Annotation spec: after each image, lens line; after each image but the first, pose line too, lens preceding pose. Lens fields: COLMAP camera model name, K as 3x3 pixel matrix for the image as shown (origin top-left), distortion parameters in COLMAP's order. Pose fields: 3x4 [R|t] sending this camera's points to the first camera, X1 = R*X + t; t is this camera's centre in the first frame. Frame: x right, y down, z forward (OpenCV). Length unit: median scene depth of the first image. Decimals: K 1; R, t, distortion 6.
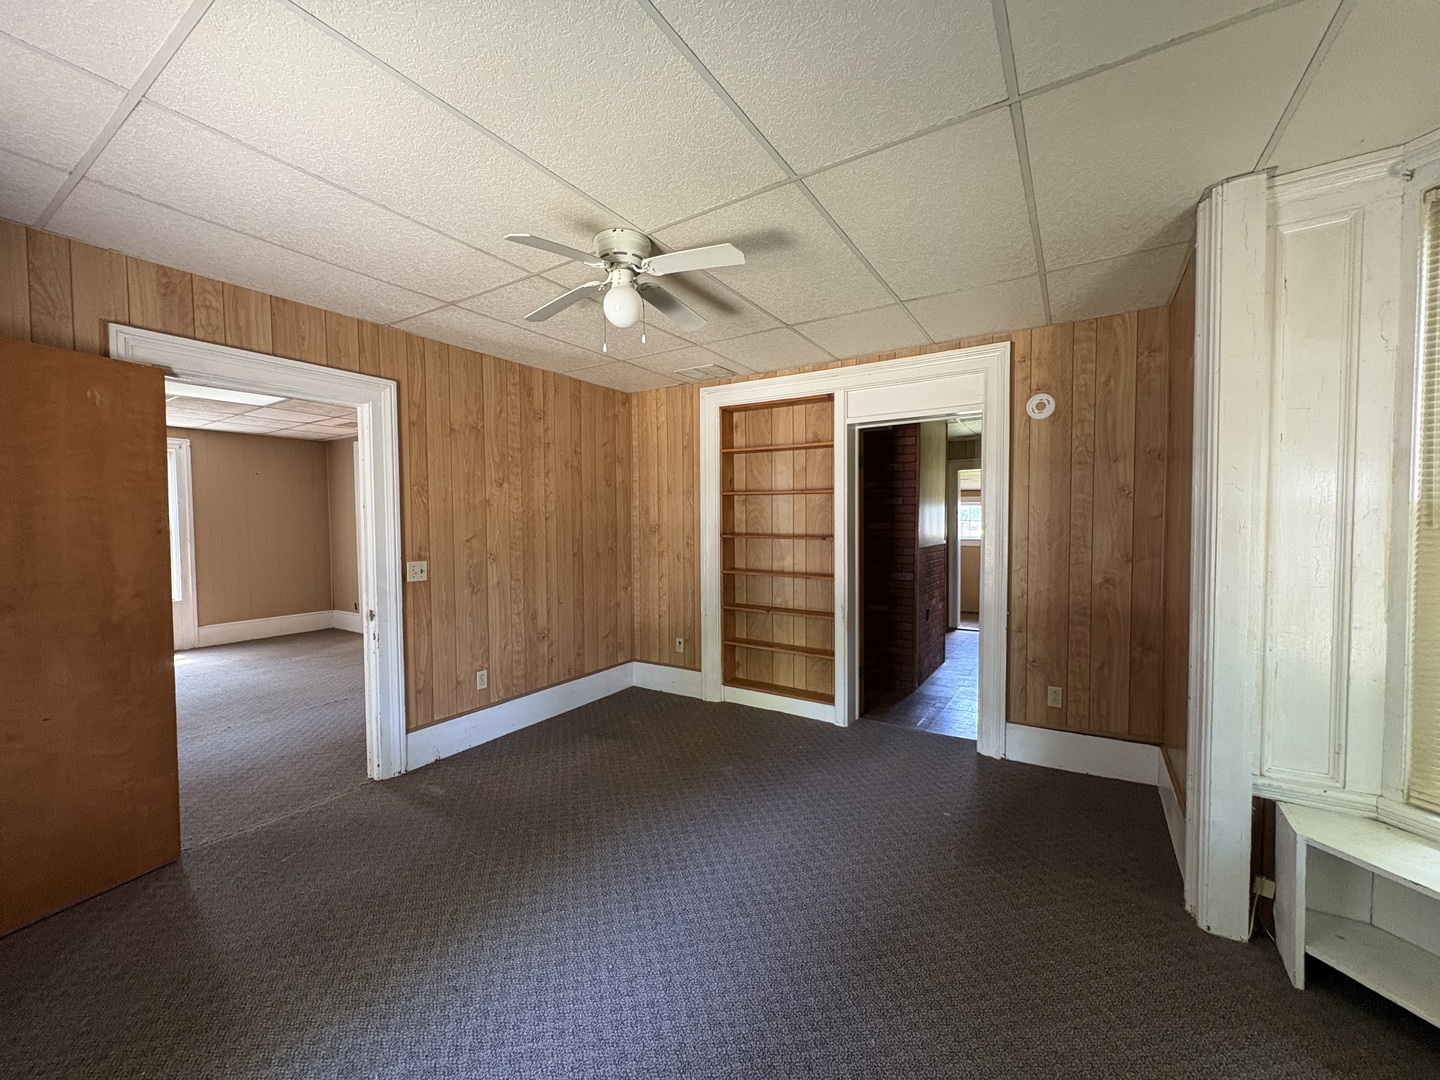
lens RADIAL K [[575.7, 0, 716.5], [0, 575.7, 546.2], [0, 0, 1]] dist [-0.000131, 0.000276]
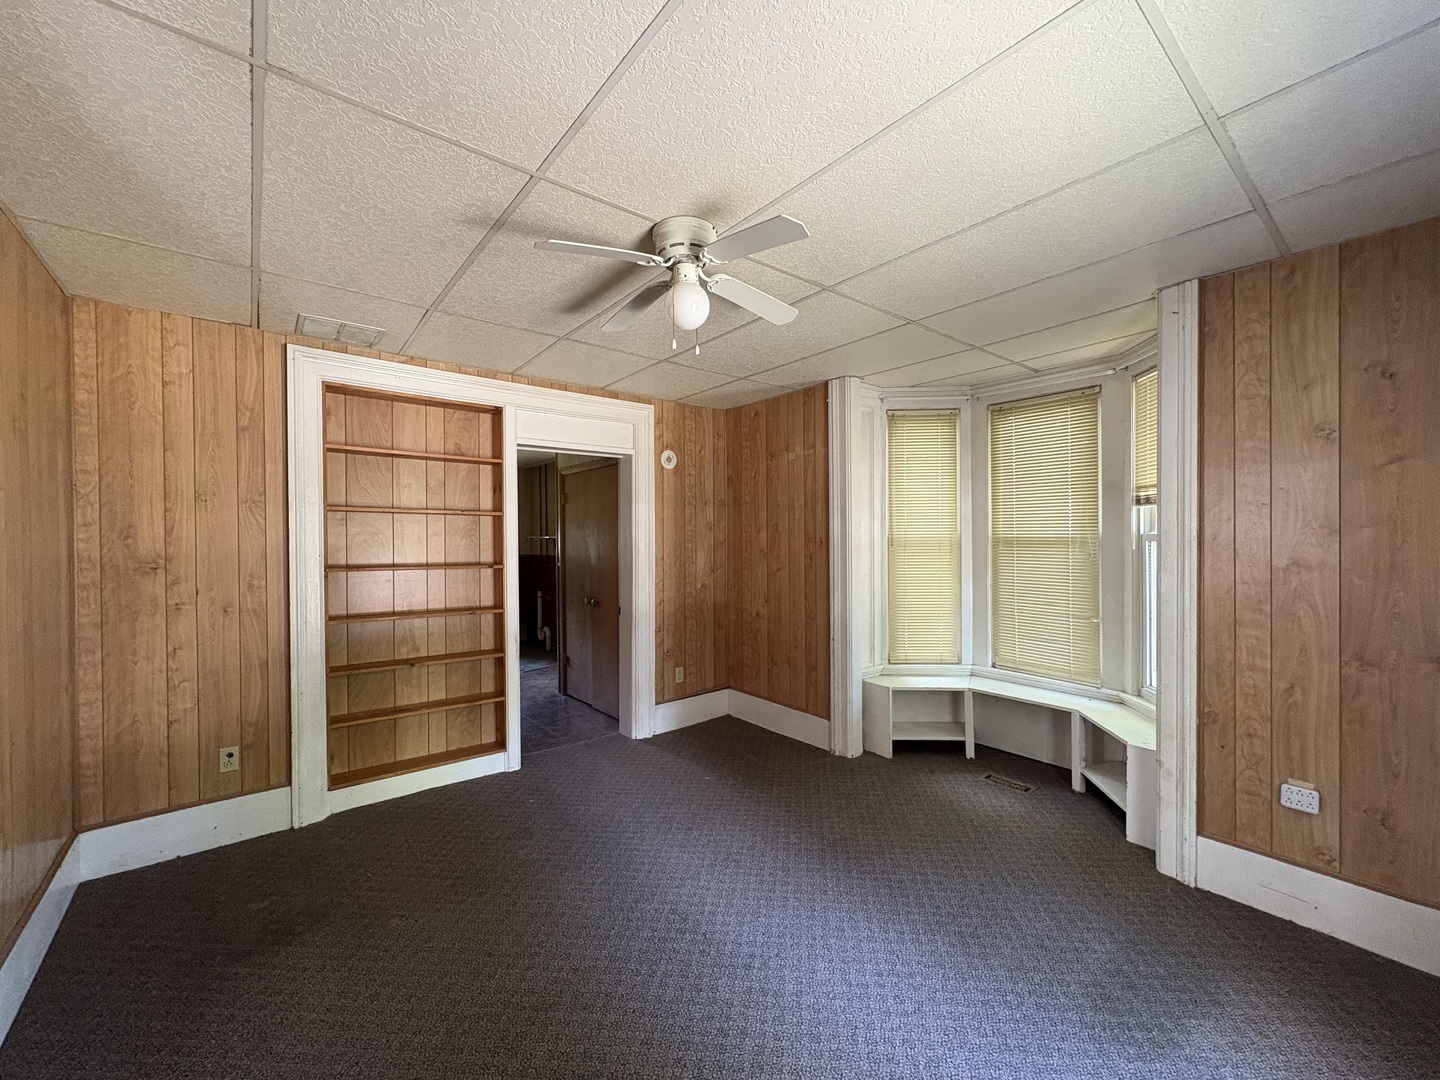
lens RADIAL K [[575.7, 0, 722.0], [0, 575.7, 547.0], [0, 0, 1]] dist [-0.000131, 0.000276]
pose [[0.316282, -0.010155, 0.948611, -0.509862], [0.046470, 0.998908, -0.004800, -0.021426], [-0.947526, 0.045600, 0.316409, 0.357167]]
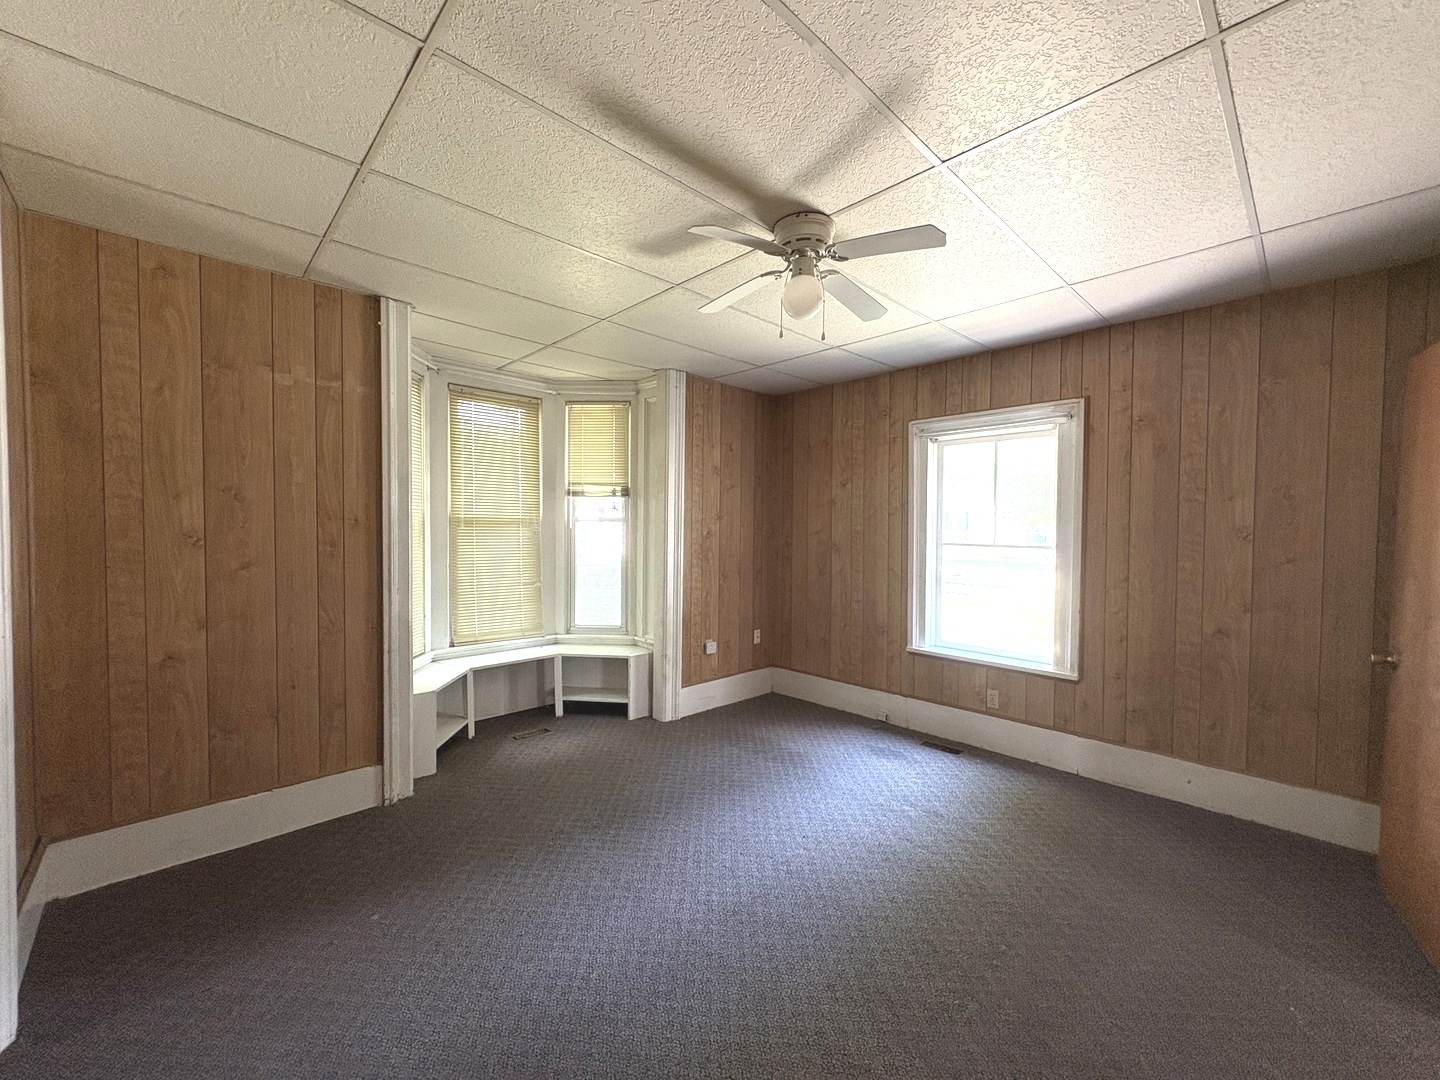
lens RADIAL K [[575.7, 0, 720.6], [0, 575.7, 543.2], [0, 0, 1]] dist [-0.000131, 0.000276]
pose [[-0.970894, -0.007897, 0.239379, -0.133294], [0.010116, 0.997212, 0.073928, -0.043541], [-0.239296, 0.074197, -0.968108, 1.031397]]
